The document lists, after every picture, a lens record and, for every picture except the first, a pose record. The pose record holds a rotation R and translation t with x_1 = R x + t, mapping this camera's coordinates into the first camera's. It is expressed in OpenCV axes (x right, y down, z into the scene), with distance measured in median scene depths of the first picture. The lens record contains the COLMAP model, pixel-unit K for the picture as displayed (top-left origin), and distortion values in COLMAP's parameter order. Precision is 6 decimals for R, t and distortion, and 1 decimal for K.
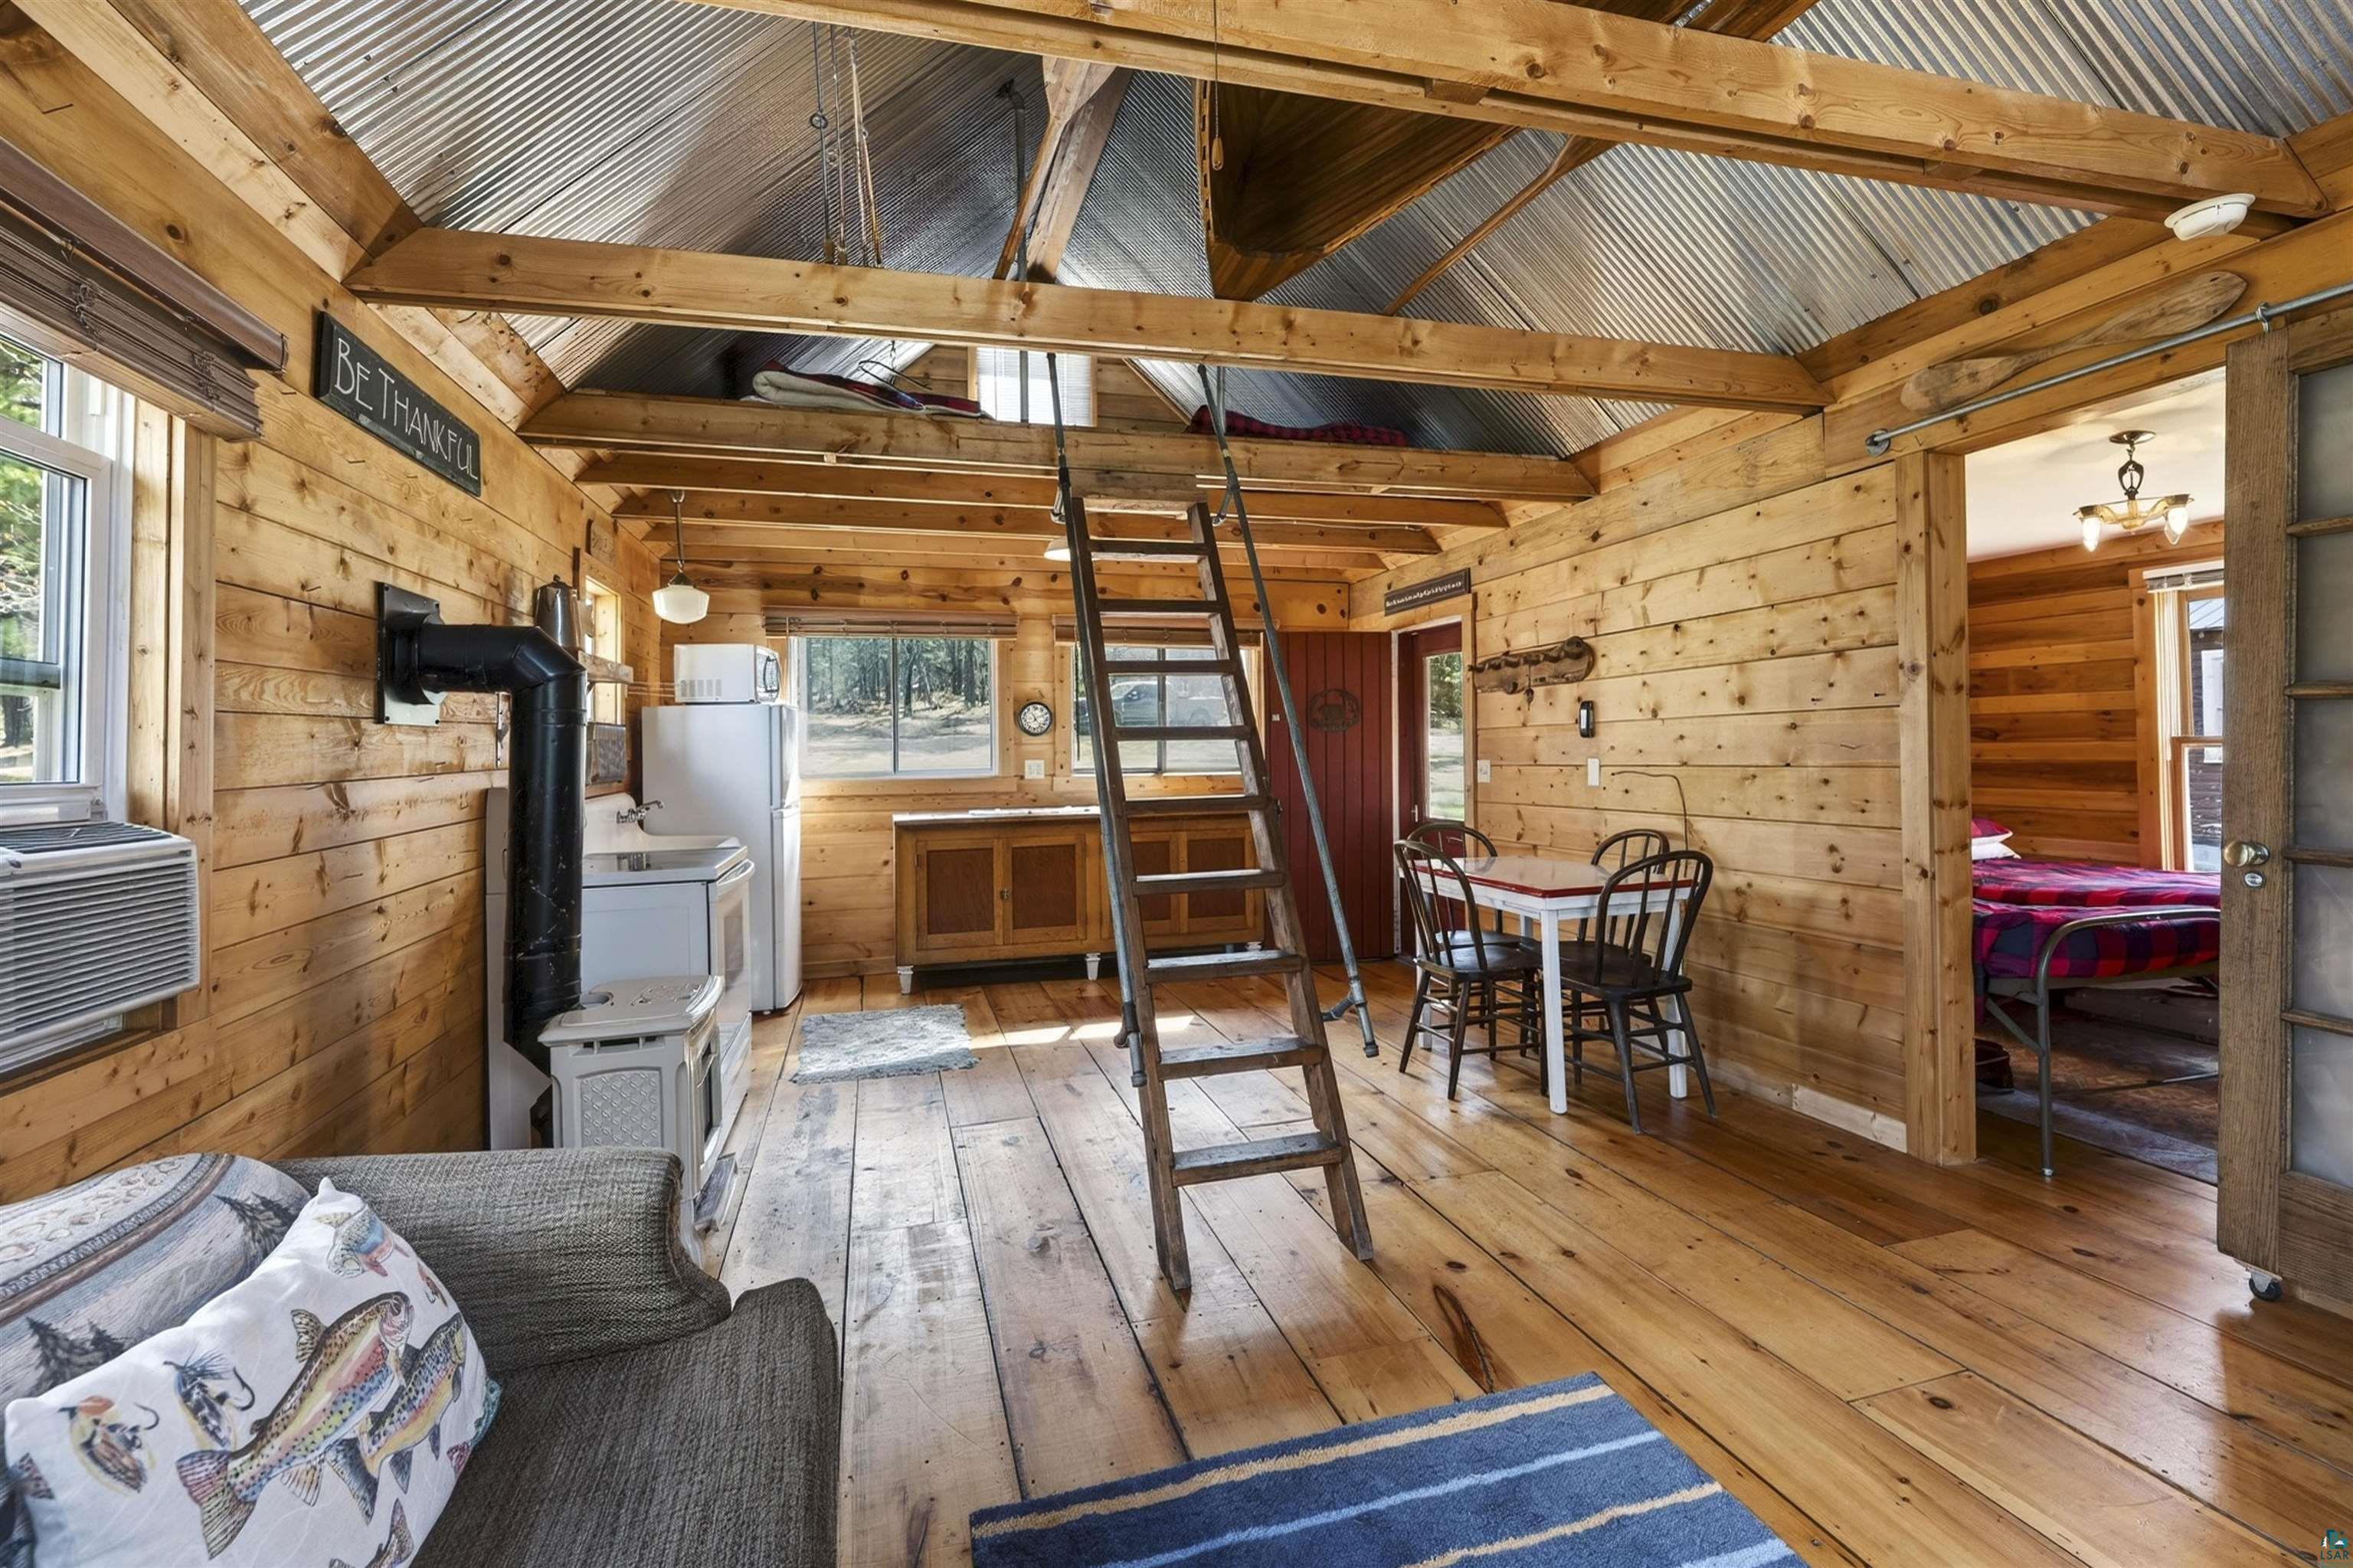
lens RADIAL K [[1045.6, 0, 1185.8], [0, 1045.6, 729.8], [0, 0, 1]] dist [-0.000168, -0.000632]
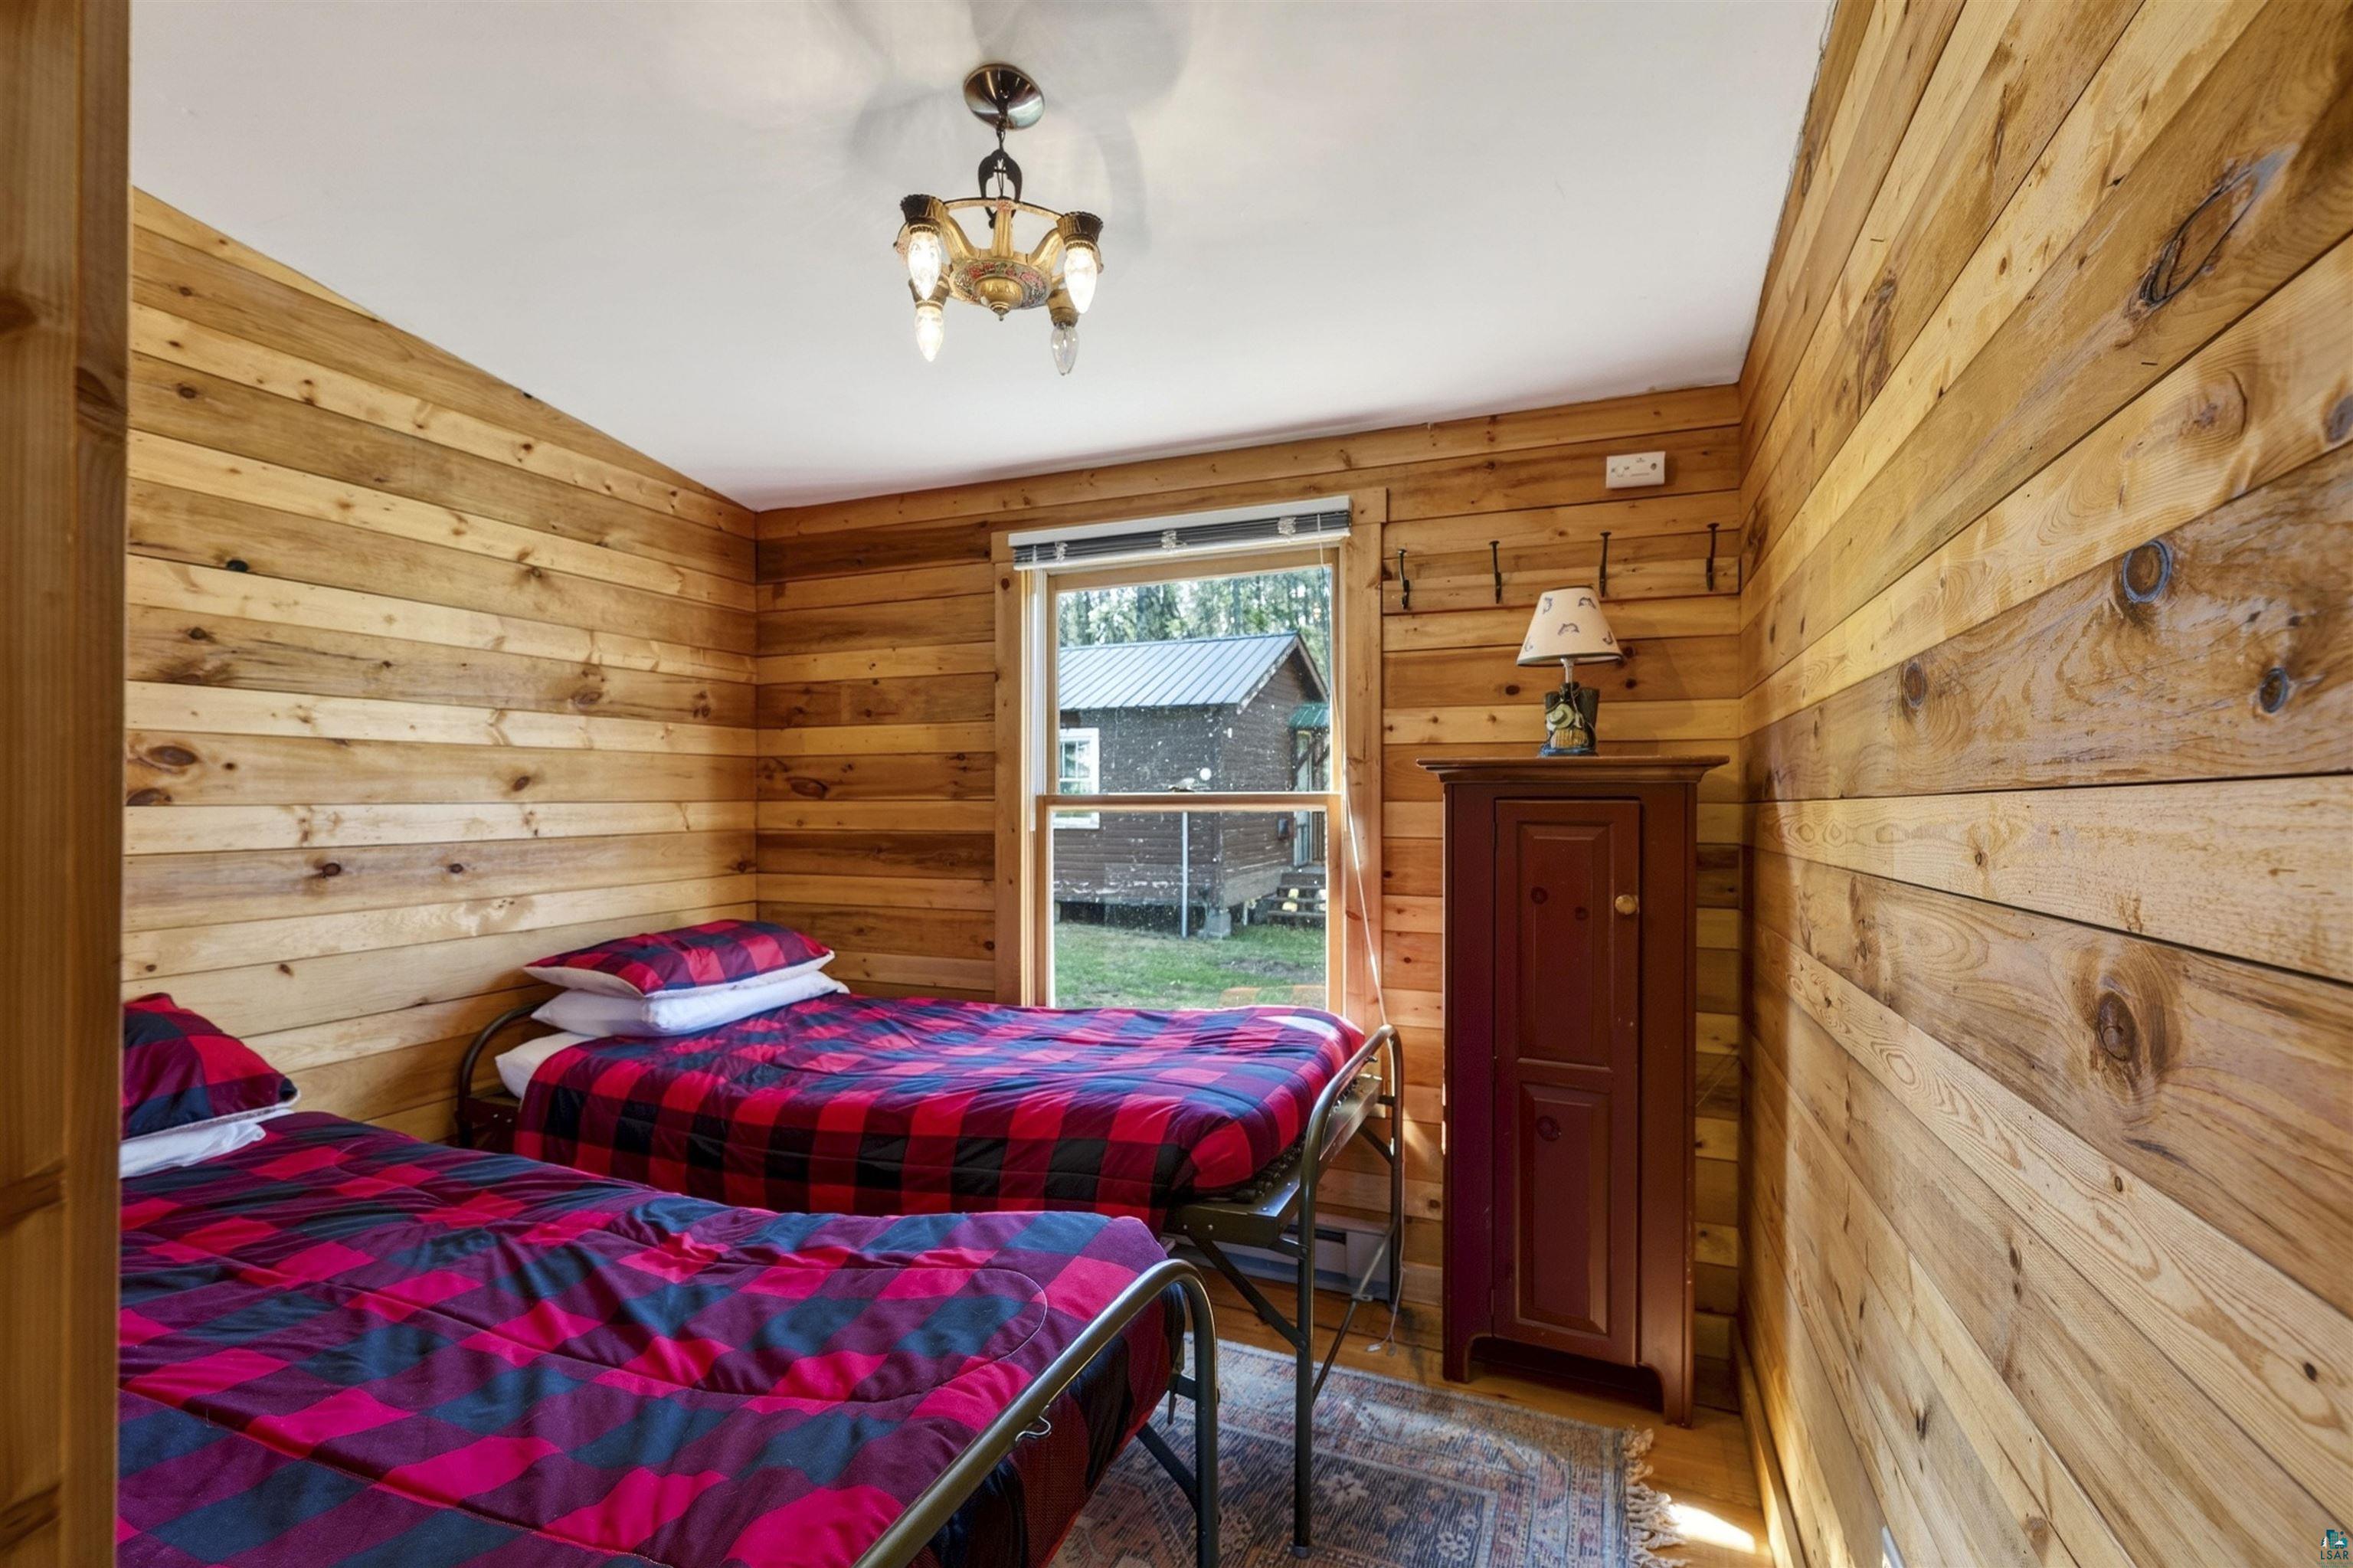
lens RADIAL K [[1045.6, 0, 1176.1], [0, 1045.6, 798.7], [0, 0, 1]] dist [-0.000168, -0.000632]
pose [[0.613121, 0.017810, 0.789788, 0.472049], [-0.020221, 0.999772, -0.006848, 0.011432], [-0.789730, -0.011771, 0.613342, 0.520018]]
